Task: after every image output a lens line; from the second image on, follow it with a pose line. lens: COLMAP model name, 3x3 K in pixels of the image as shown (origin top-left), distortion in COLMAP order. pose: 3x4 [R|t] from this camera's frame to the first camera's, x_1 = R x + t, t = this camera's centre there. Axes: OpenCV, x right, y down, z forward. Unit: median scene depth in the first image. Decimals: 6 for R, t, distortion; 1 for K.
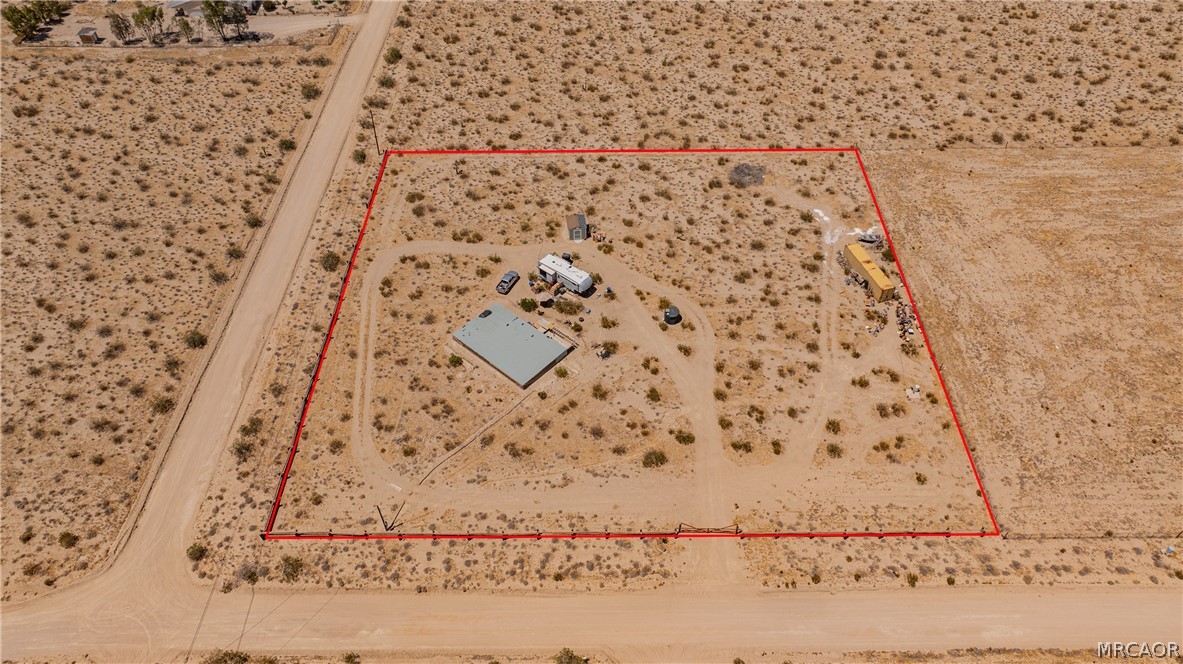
lens RADIAL K [[869.9, 0, 594.3], [0, 869.9, 283.4], [0, 0, 1]] dist [-0.020437, -0.001198]
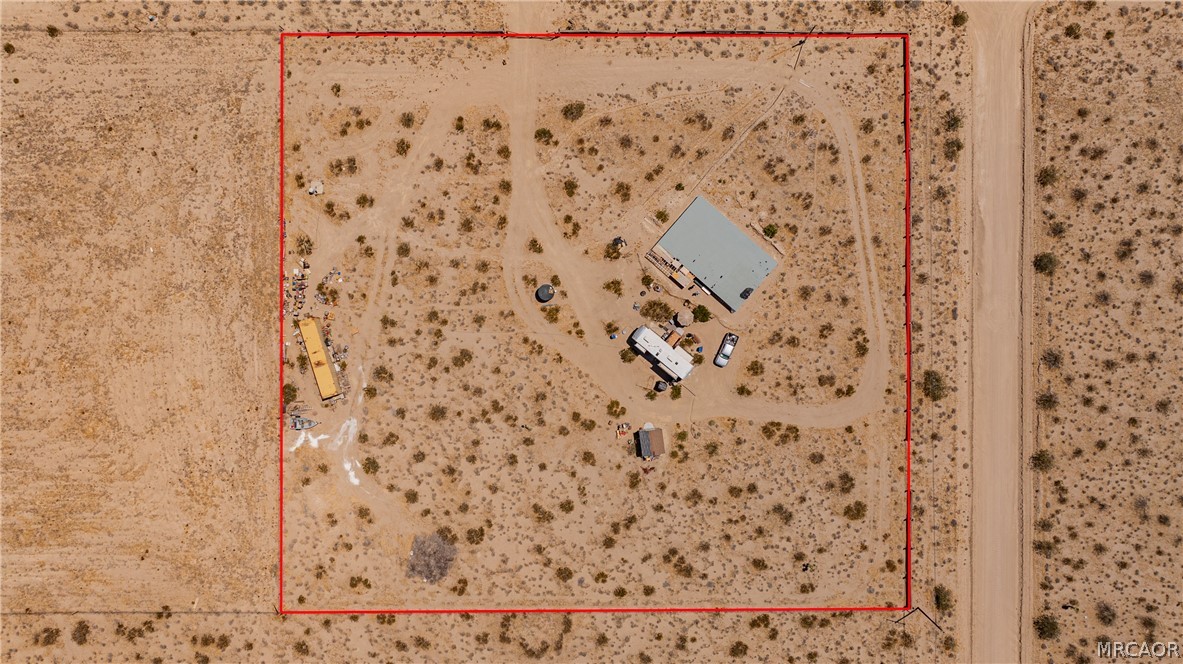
lens RADIAL K [[869.9, 0, 594.3], [0, 869.9, 283.4], [0, 0, 1]] dist [-0.020437, -0.001198]
pose [[-0.999980, 0.003433, 0.005353, 0.030227], [0.001699, -0.666962, 0.745089, -0.601862], [0.006128, 0.745084, 0.666943, 0.342938]]
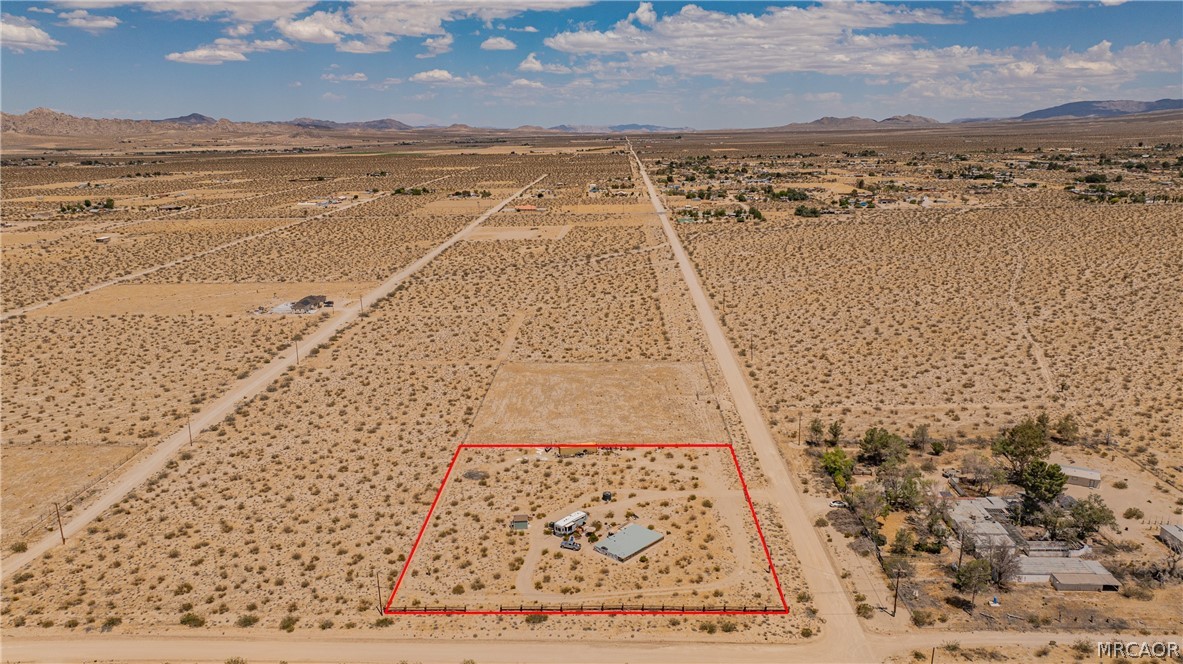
lens RADIAL K [[831.2, 0, 595.7], [0, 831.2, 325.6], [0, 0, 1]] dist [-0.019325, 0.001878]
pose [[0.024508, -0.227962, 0.973362, -1.337431], [0.689480, 0.708885, 0.148661, -0.431113], [-0.723890, 0.667470, 0.174548, 0.462261]]
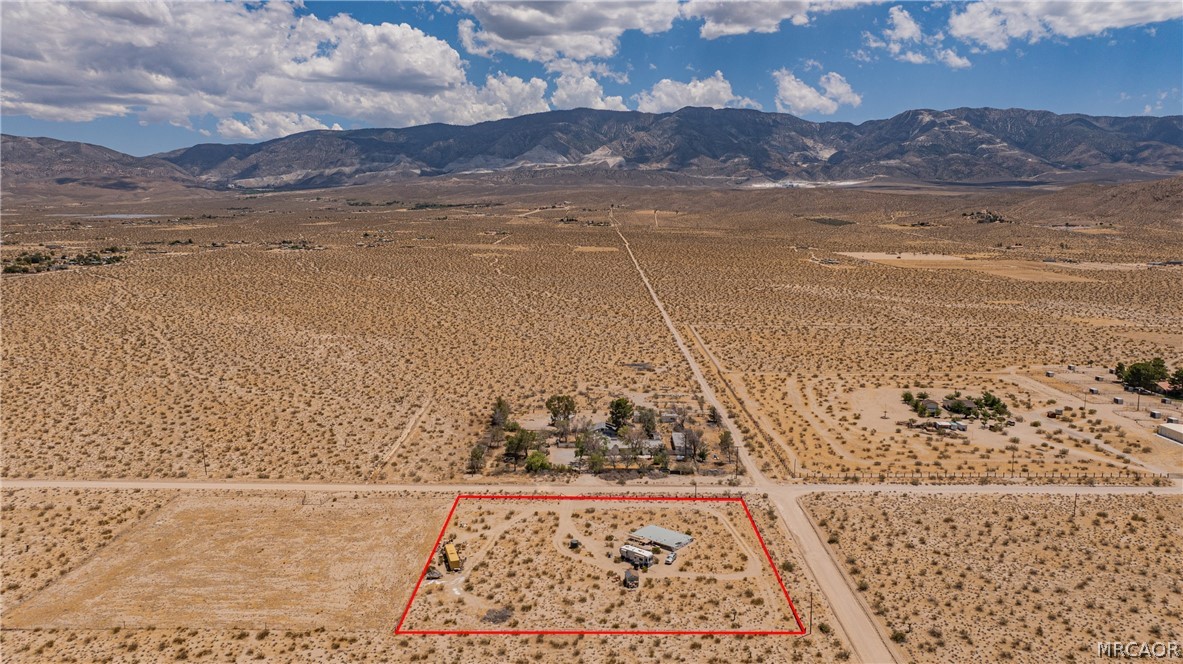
lens RADIAL K [[831.2, 0, 595.7], [0, 831.2, 325.6], [0, 0, 1]] dist [-0.019325, 0.001878]
pose [[-0.999935, 0.009875, 0.005680, 0.029166], [0.010611, 0.625981, 0.779766, -1.461437], [0.004145, 0.779775, -0.626046, 1.590985]]
